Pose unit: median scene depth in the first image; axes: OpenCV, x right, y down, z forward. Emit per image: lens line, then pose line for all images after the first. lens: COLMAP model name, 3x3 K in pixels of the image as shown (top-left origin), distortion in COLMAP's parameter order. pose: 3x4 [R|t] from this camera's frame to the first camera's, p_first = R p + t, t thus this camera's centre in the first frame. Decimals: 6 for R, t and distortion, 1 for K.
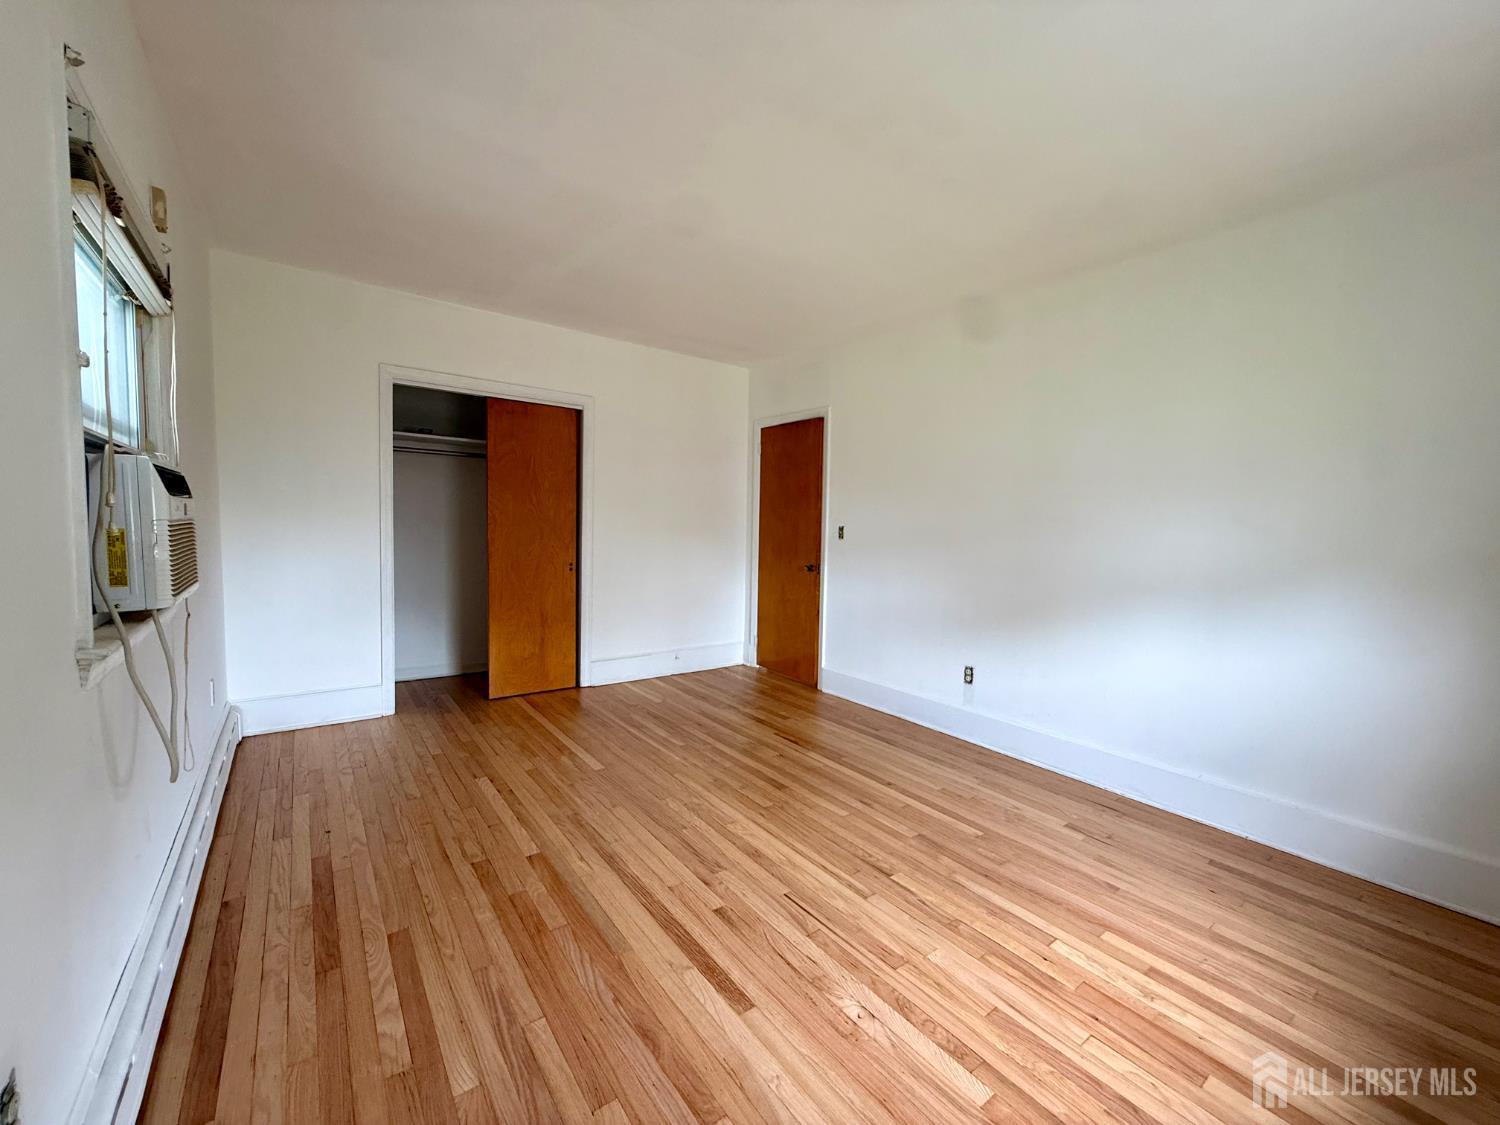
lens RADIAL K [[600.5, 0, 750.0], [0, 600.5, 562.5], [0, 0, 1]] dist [0.000301, -0.000140]
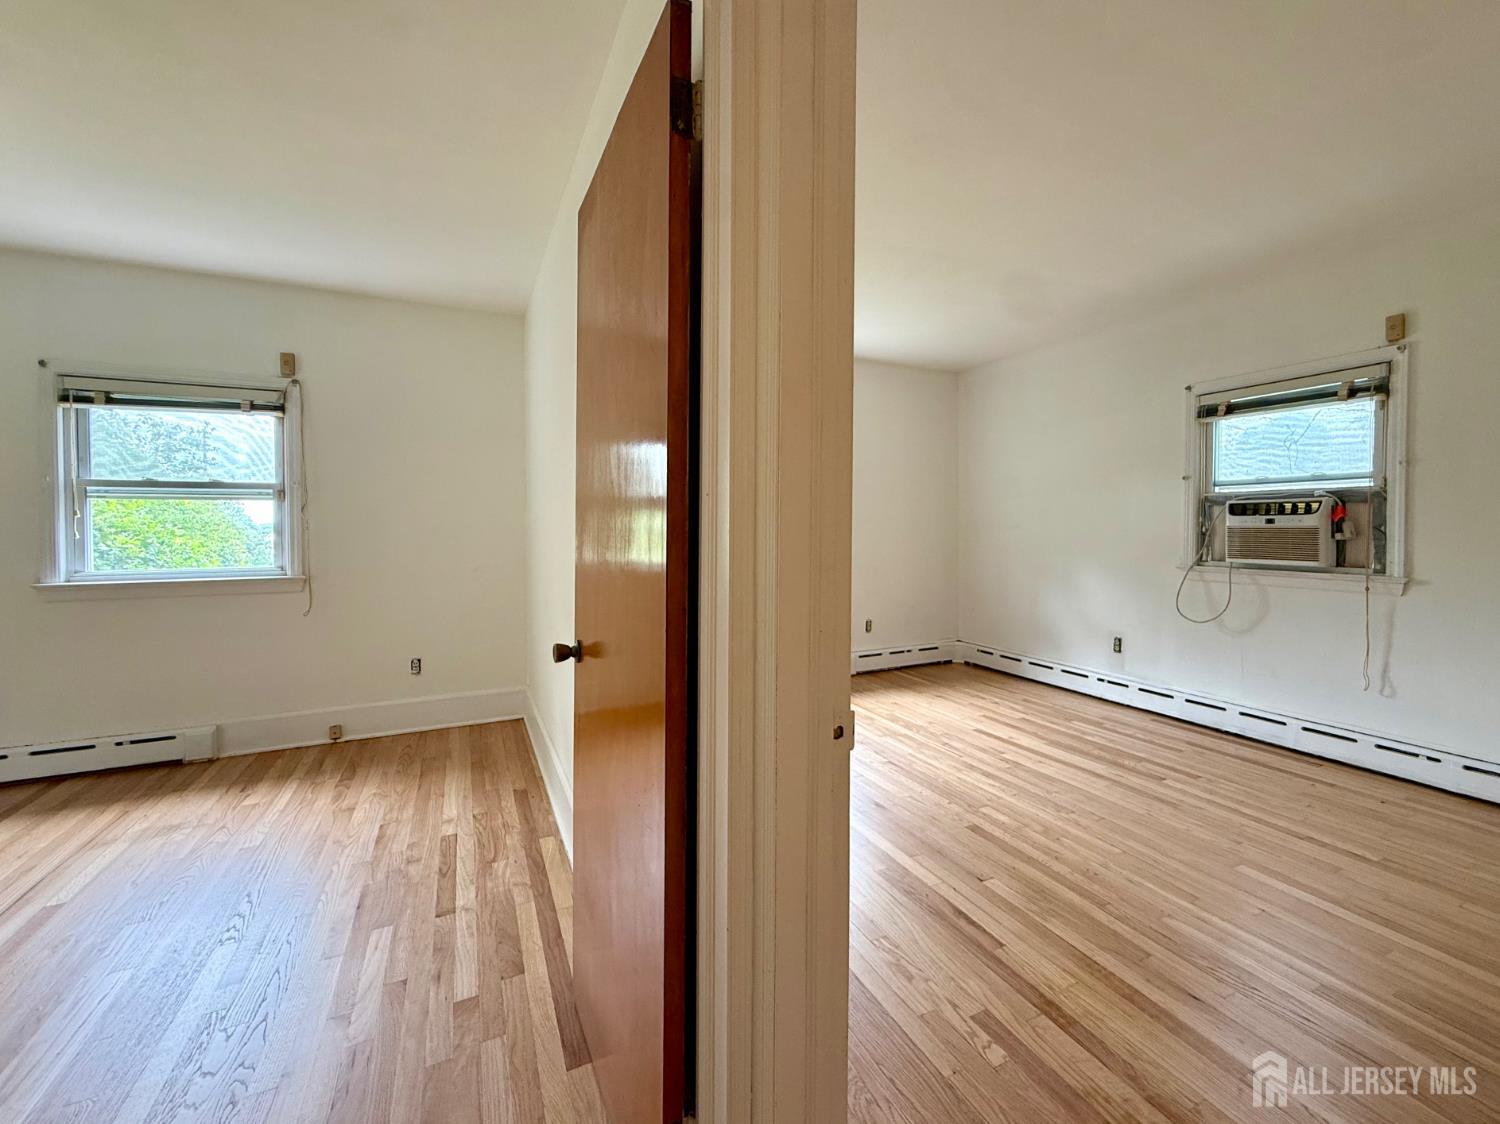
lens RADIAL K [[600.5, 0, 750.0], [0, 600.5, 562.0], [0, 0, 1]] dist [0.000301, -0.000140]
pose [[-0.968986, -0.034892, 0.244640, 0.218918], [-0.005921, 0.992975, 0.118173, -0.146165], [-0.247045, 0.113059, -0.962386, 2.462572]]
